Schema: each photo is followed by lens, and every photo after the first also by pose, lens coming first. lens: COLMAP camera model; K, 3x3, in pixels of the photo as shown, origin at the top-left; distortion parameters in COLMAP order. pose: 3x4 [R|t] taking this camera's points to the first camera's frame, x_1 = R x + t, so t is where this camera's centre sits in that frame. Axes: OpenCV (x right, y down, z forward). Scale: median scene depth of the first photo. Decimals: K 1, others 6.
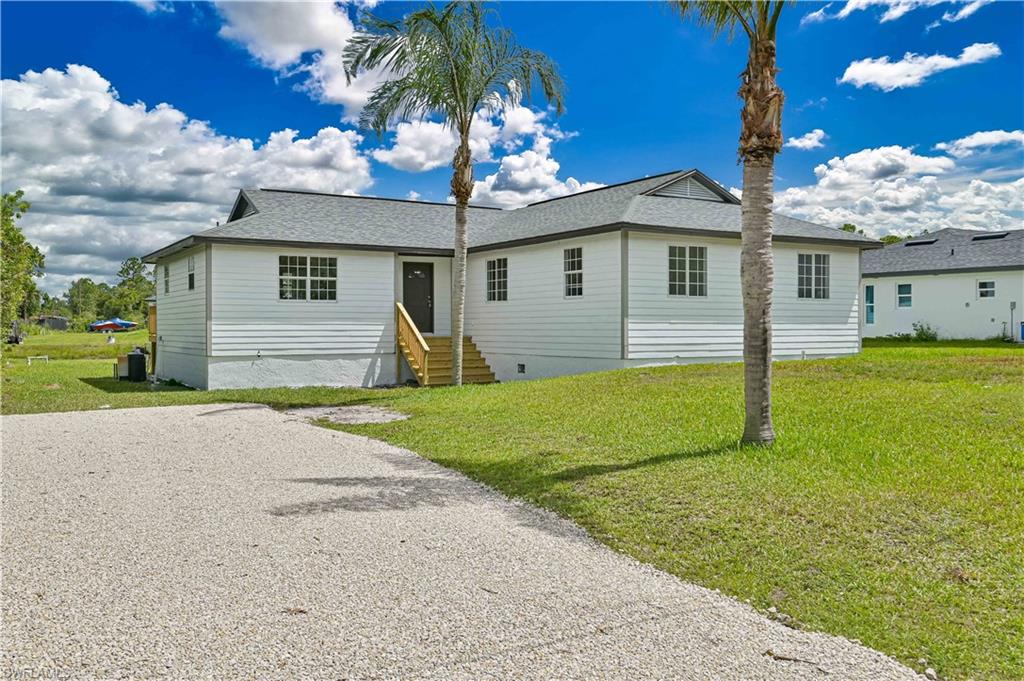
lens RADIAL K [[863.1, 0, 514.0], [0, 863.1, 341.6], [0, 0, 1]] dist [0.035889, -0.009857]
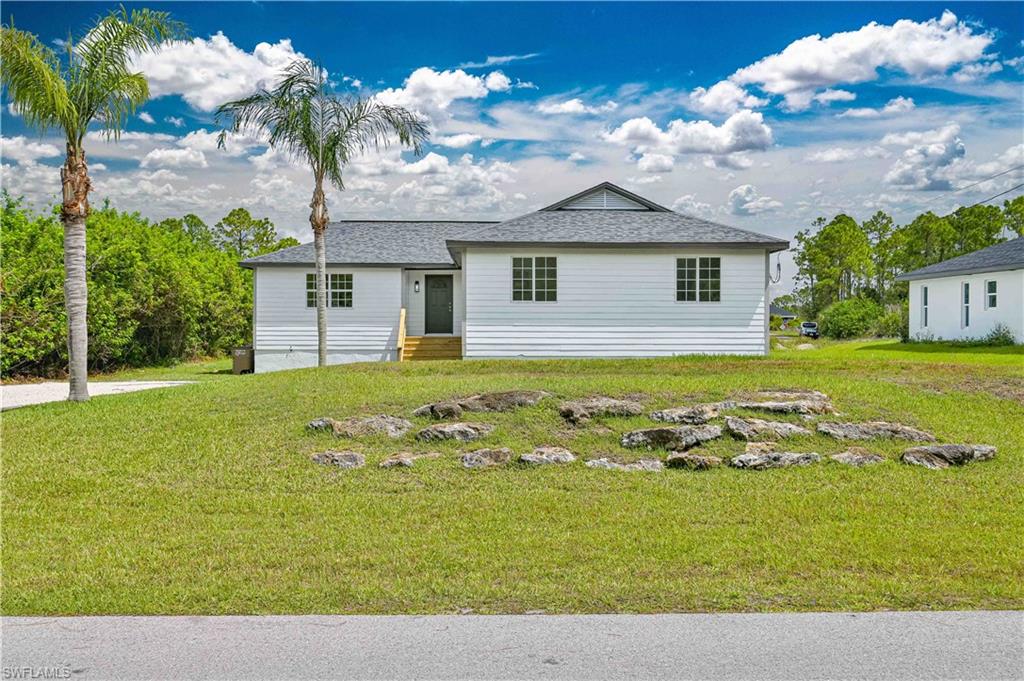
lens RADIAL K [[863.1, 0, 506.8], [0, 863.1, 339.0], [0, 0, 1]] dist [0.035889, -0.009857]
pose [[0.867291, 0.008336, -0.497732, 0.630718], [-0.009947, 0.999950, -0.000587, -0.002810], [0.497702, 0.005460, 0.867331, 0.011942]]
